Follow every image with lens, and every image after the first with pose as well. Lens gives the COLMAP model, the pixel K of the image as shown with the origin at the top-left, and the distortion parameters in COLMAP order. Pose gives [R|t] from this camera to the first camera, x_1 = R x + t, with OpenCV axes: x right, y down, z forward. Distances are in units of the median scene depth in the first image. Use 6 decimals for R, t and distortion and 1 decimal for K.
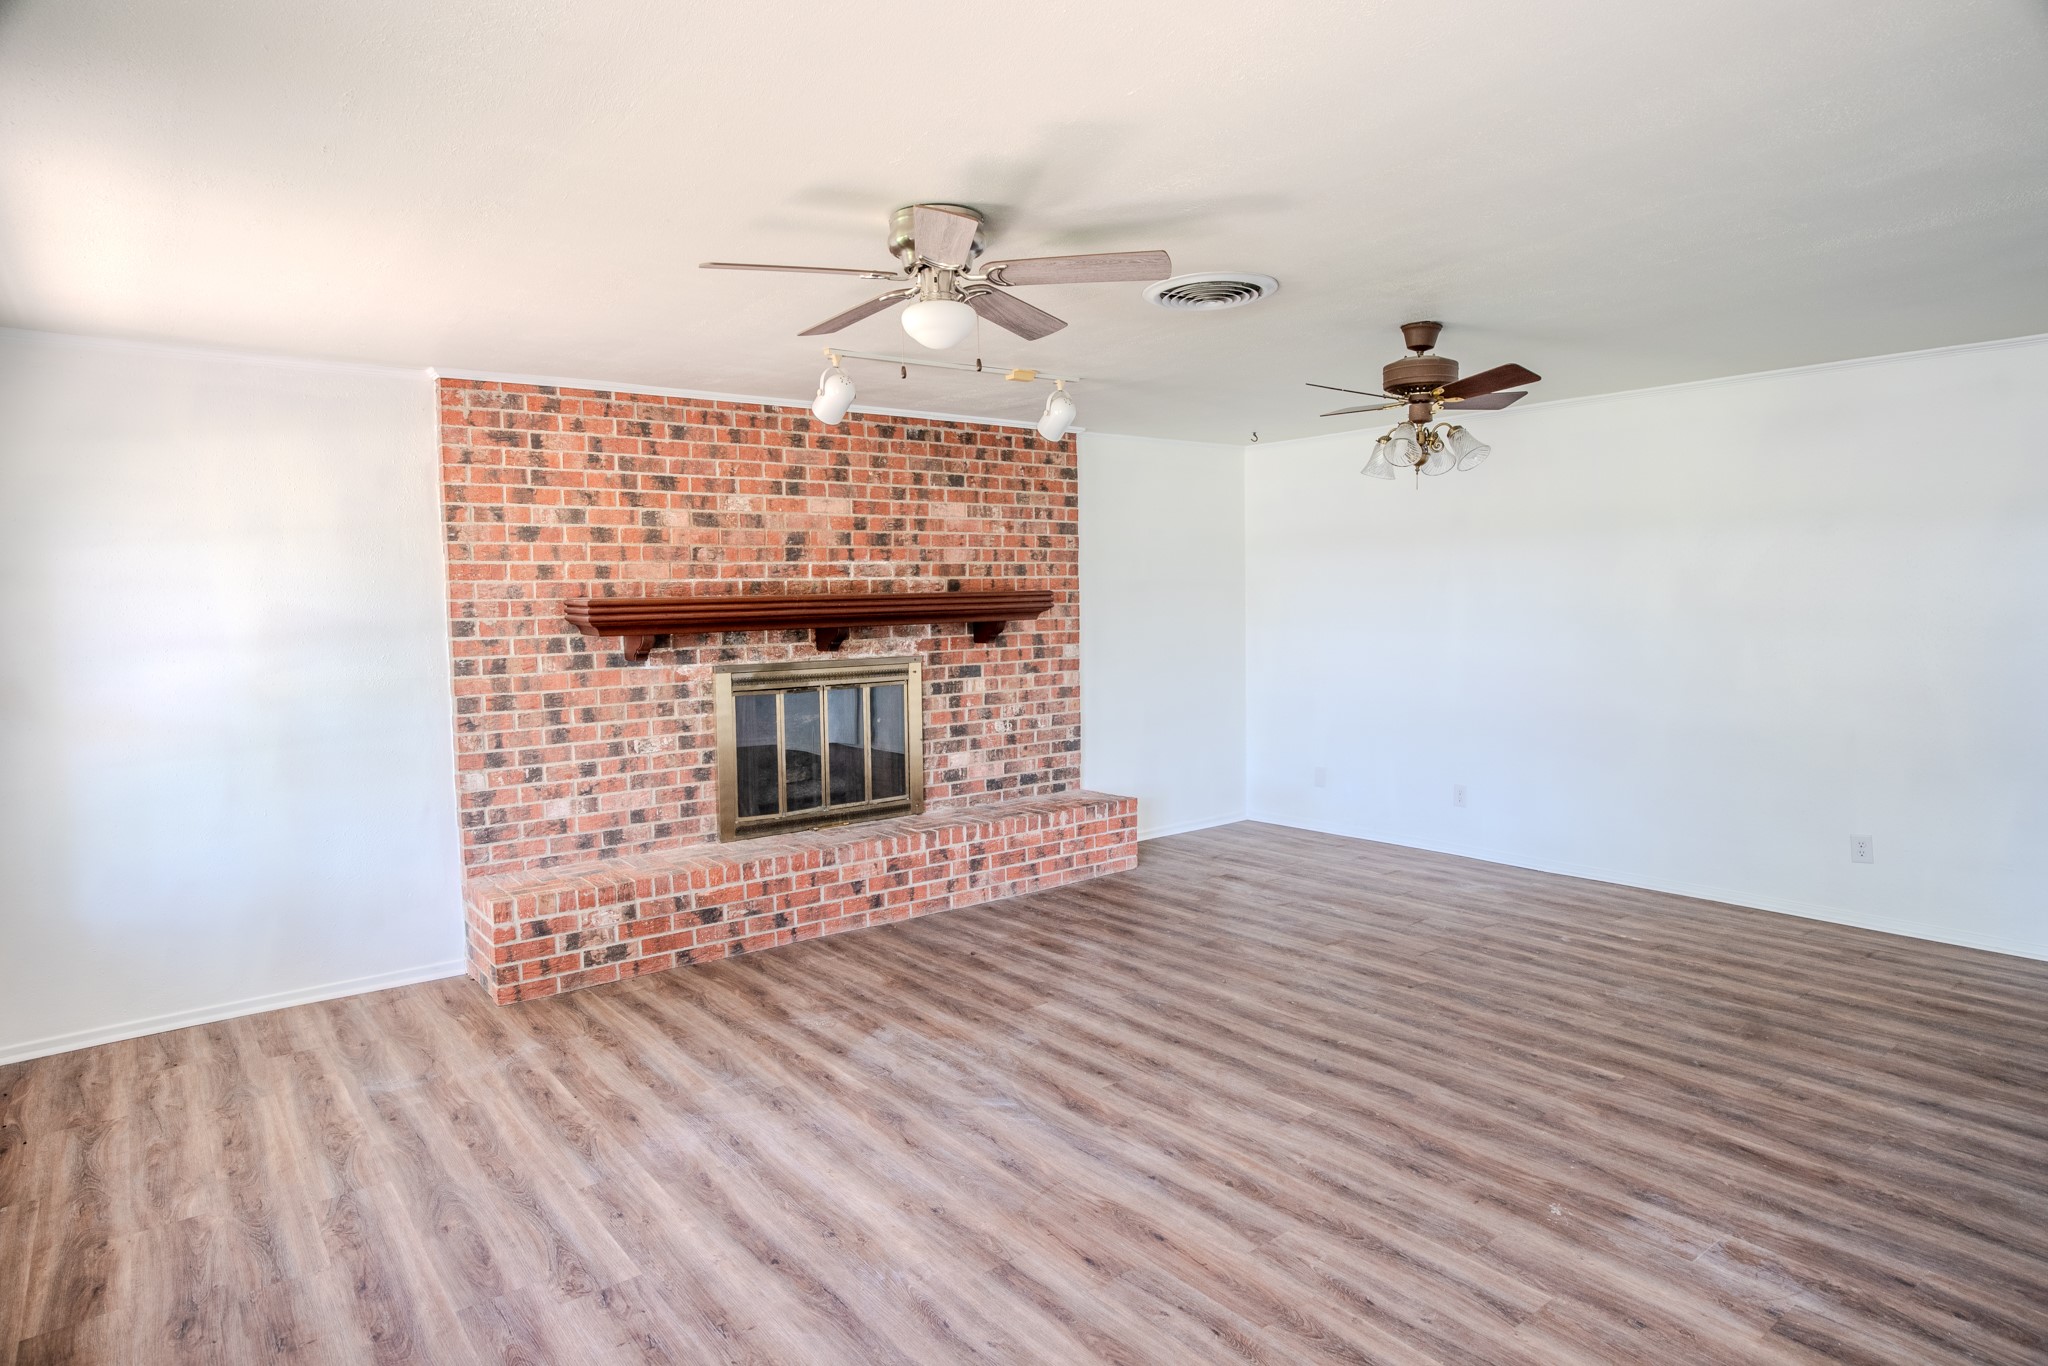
lens RADIAL K [[1168.5, 0, 1022.2], [0, 1168.5, 689.6], [0, 0, 1]] dist [-0.040465, 0.028901]
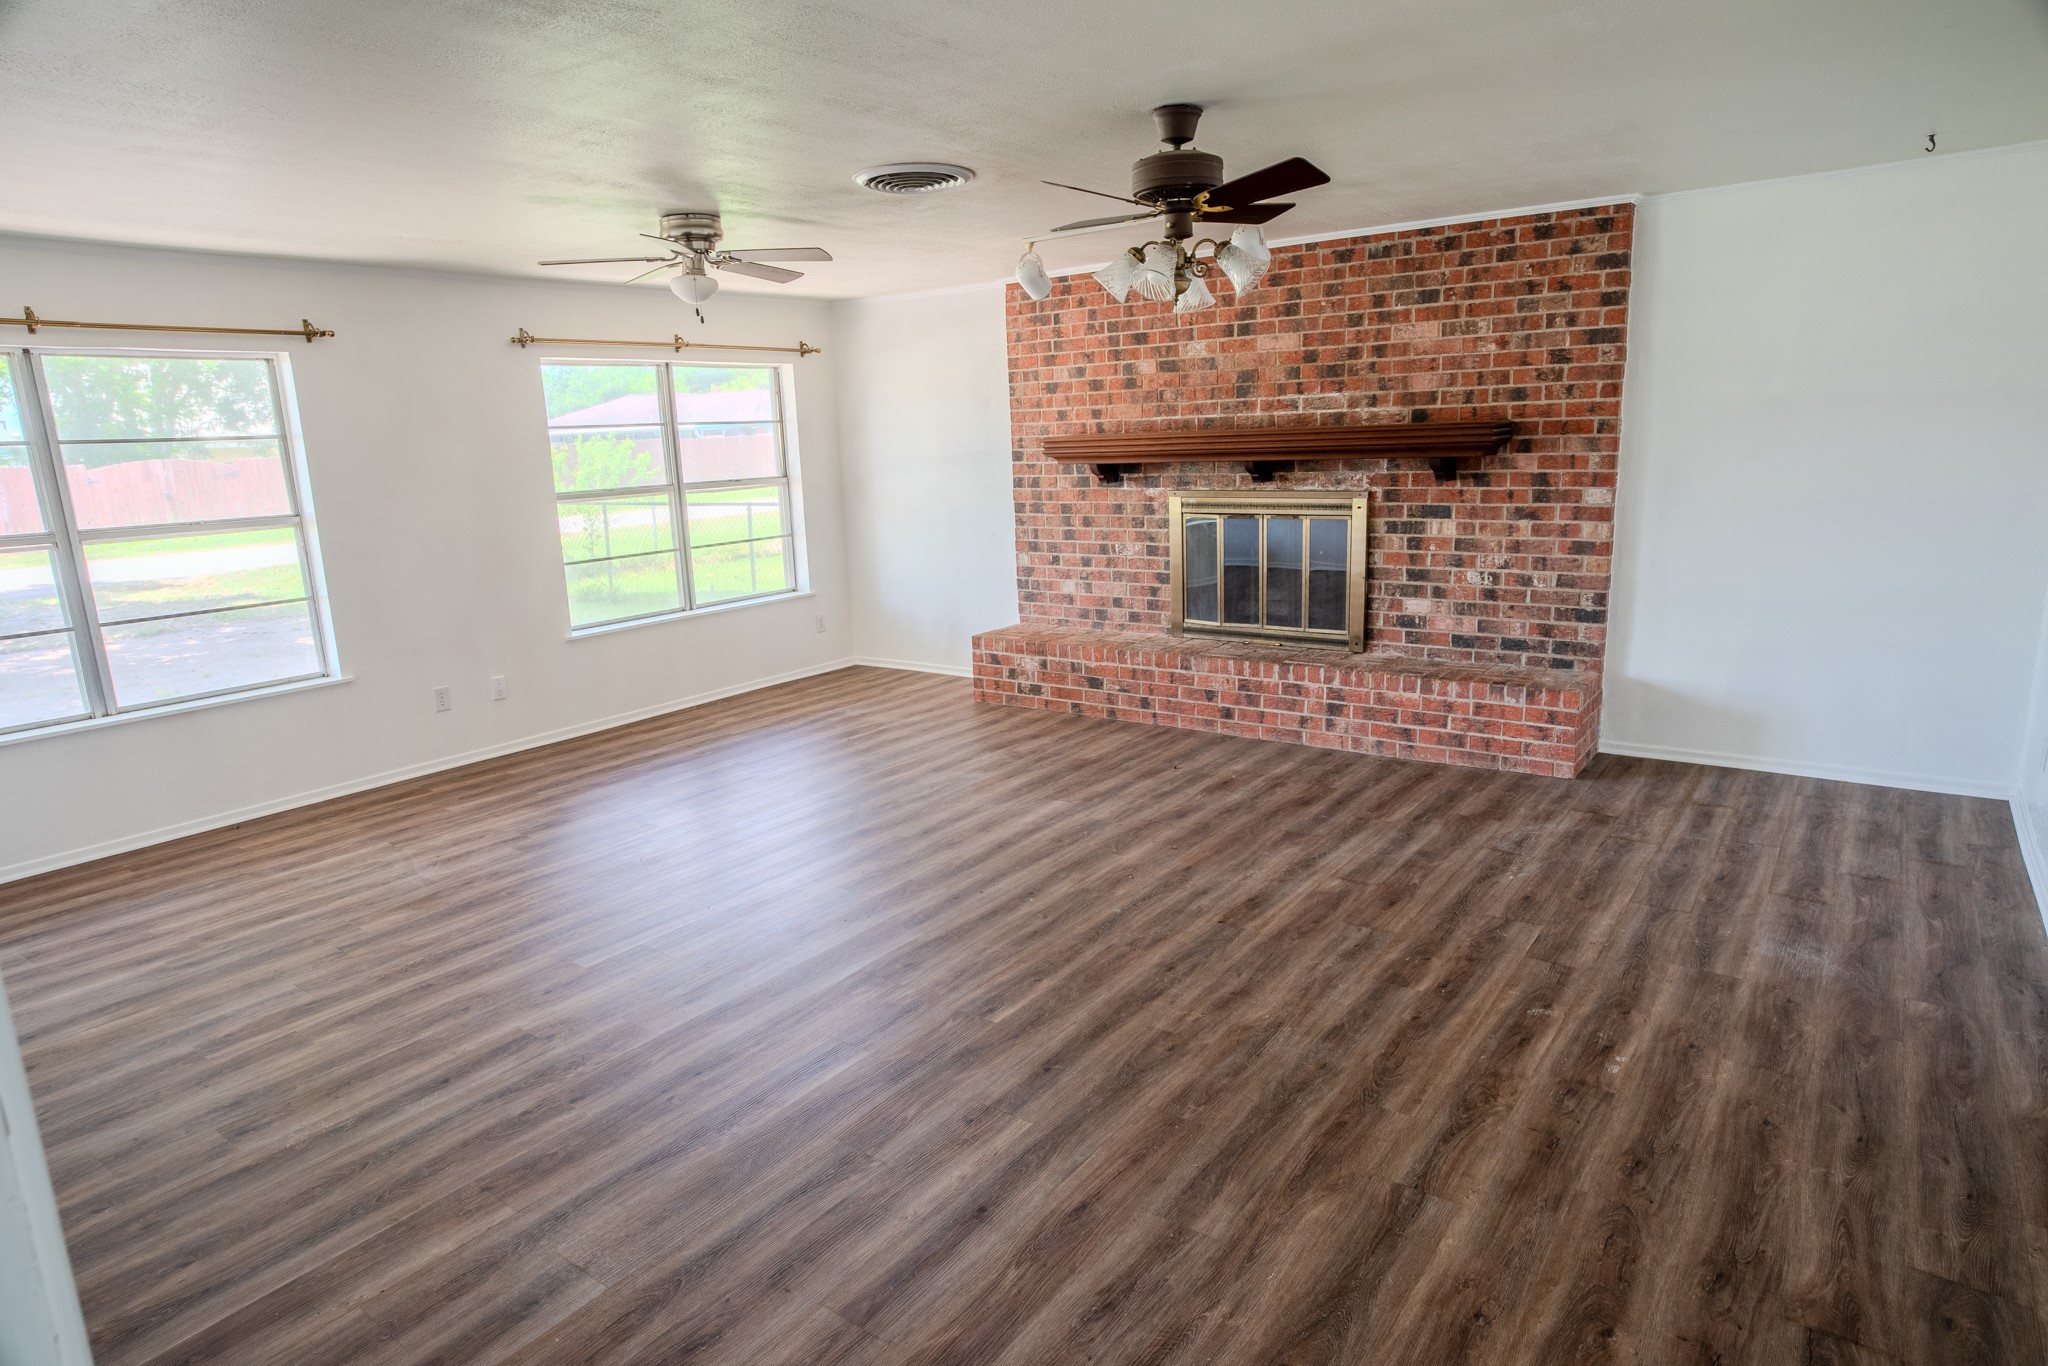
lens RADIAL K [[1168.5, 0, 1022.2], [0, 1168.5, 689.6], [0, 0, 1]] dist [-0.040465, 0.028901]
pose [[0.267901, 0.218467, -0.938350, 0.935113], [-0.041142, 0.975657, 0.215406, -0.077815], [0.962567, -0.019102, 0.270368, 0.557571]]
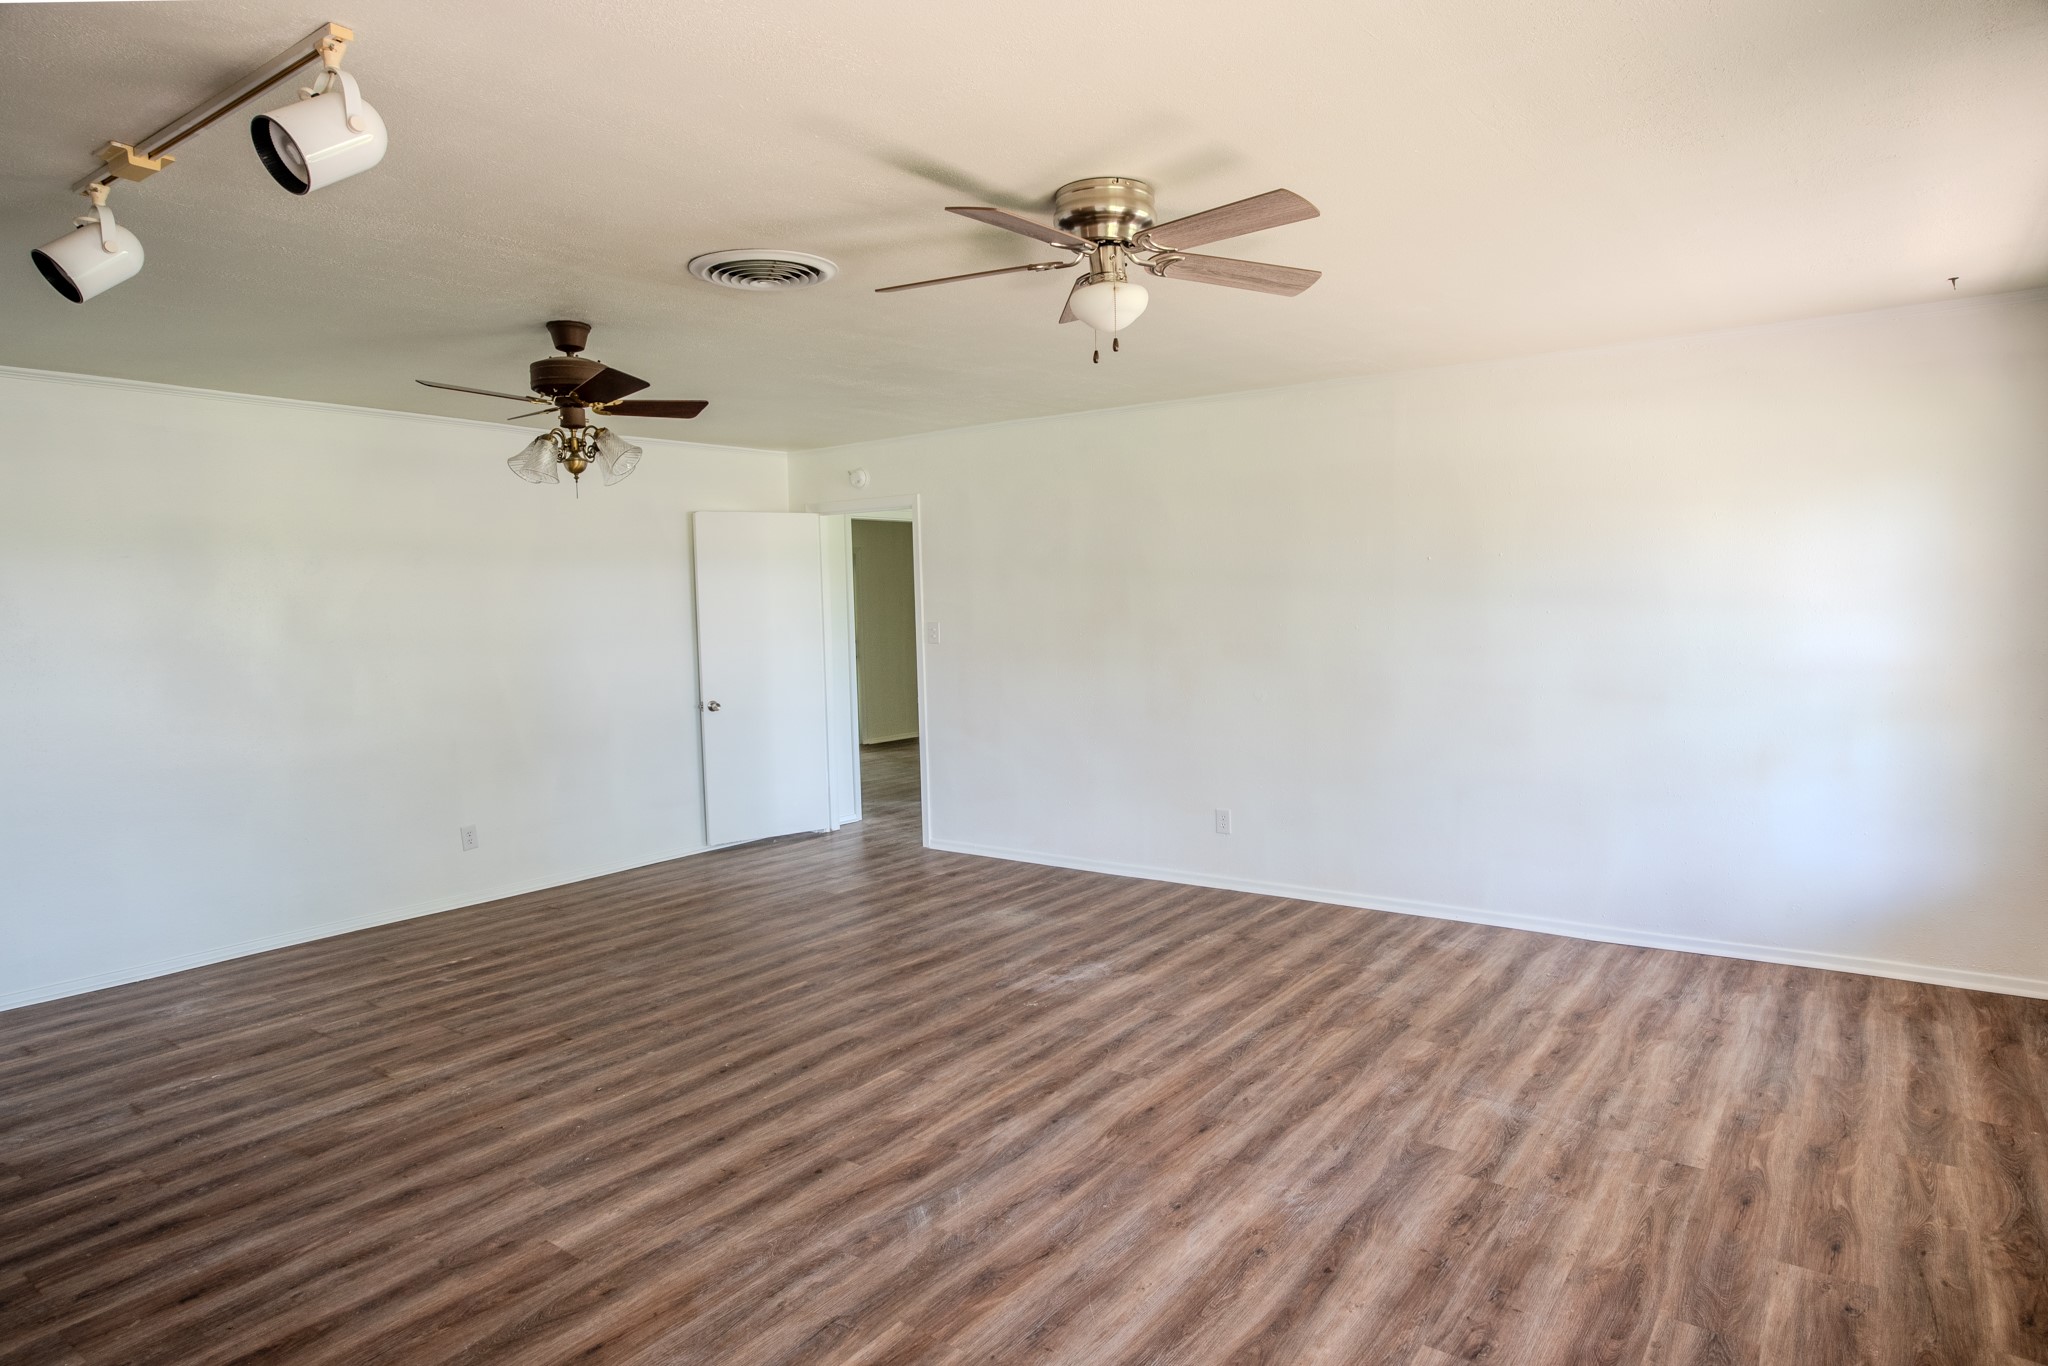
lens RADIAL K [[1180.7, 0, 1024.0], [0, 1180.7, 683.0], [0, 0, 1]] dist [-0.037118, 0.024493]
pose [[-0.271306, -0.043186, 0.961524, -0.563550], [0.101940, 0.992085, 0.073322, -0.047277], [-0.957079, 0.117911, -0.264757, 0.766043]]
